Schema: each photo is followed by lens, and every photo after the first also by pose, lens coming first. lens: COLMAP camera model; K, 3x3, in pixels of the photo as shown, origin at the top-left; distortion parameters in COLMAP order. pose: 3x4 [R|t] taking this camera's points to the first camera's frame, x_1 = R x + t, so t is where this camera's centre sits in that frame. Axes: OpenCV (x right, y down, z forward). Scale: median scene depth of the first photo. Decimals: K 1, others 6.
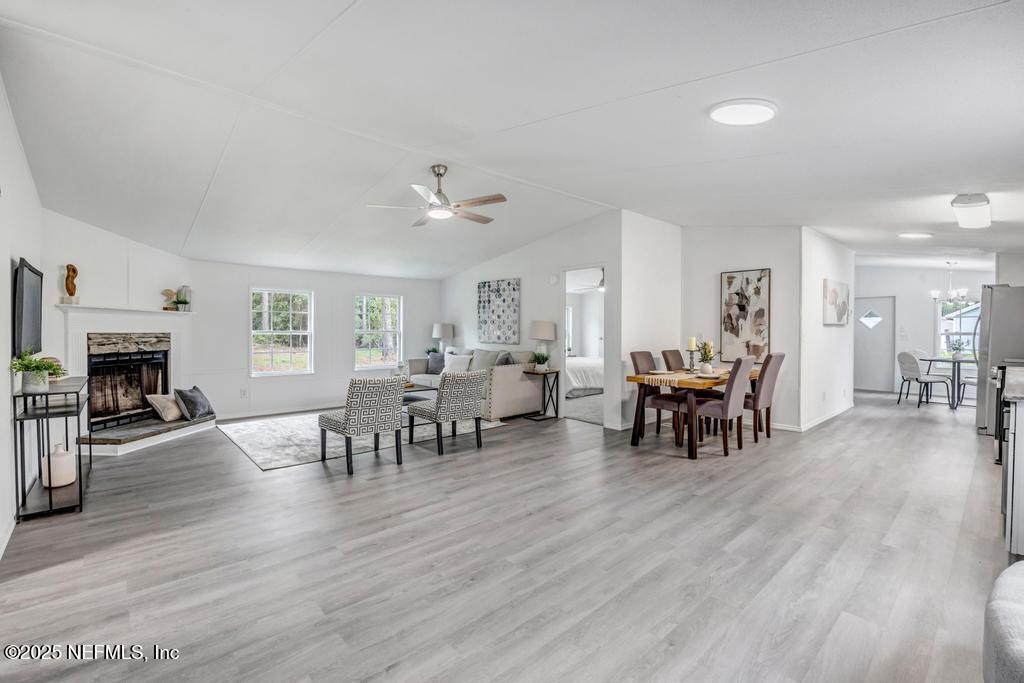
lens RADIAL K [[448.2, 0, 510.8], [0, 448.2, 340.0], [0, 0, 1]] dist [-0.015225, 0.000383]
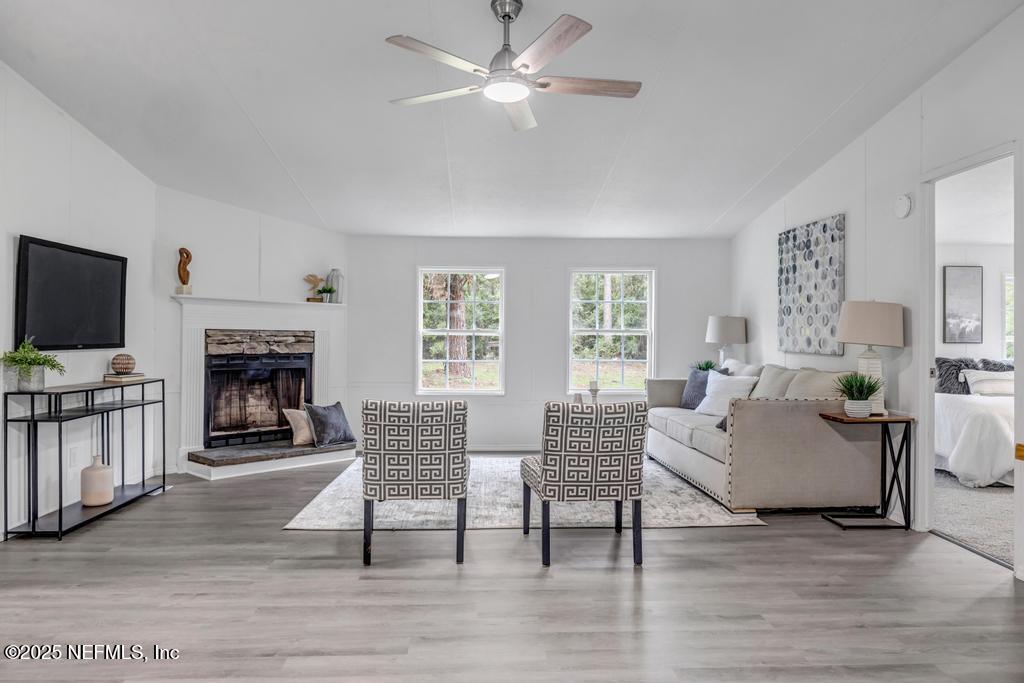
lens RADIAL K [[691.6, 0, 509.7], [0, 691.6, 339.3], [0, 0, 1]] dist [-0.003670, -0.004294]
pose [[0.771487, 0.002418, -0.636241, 0.274278], [-0.017158, 0.999708, -0.017007, 0.013808], [0.636014, 0.024038, 0.771303, 0.305402]]
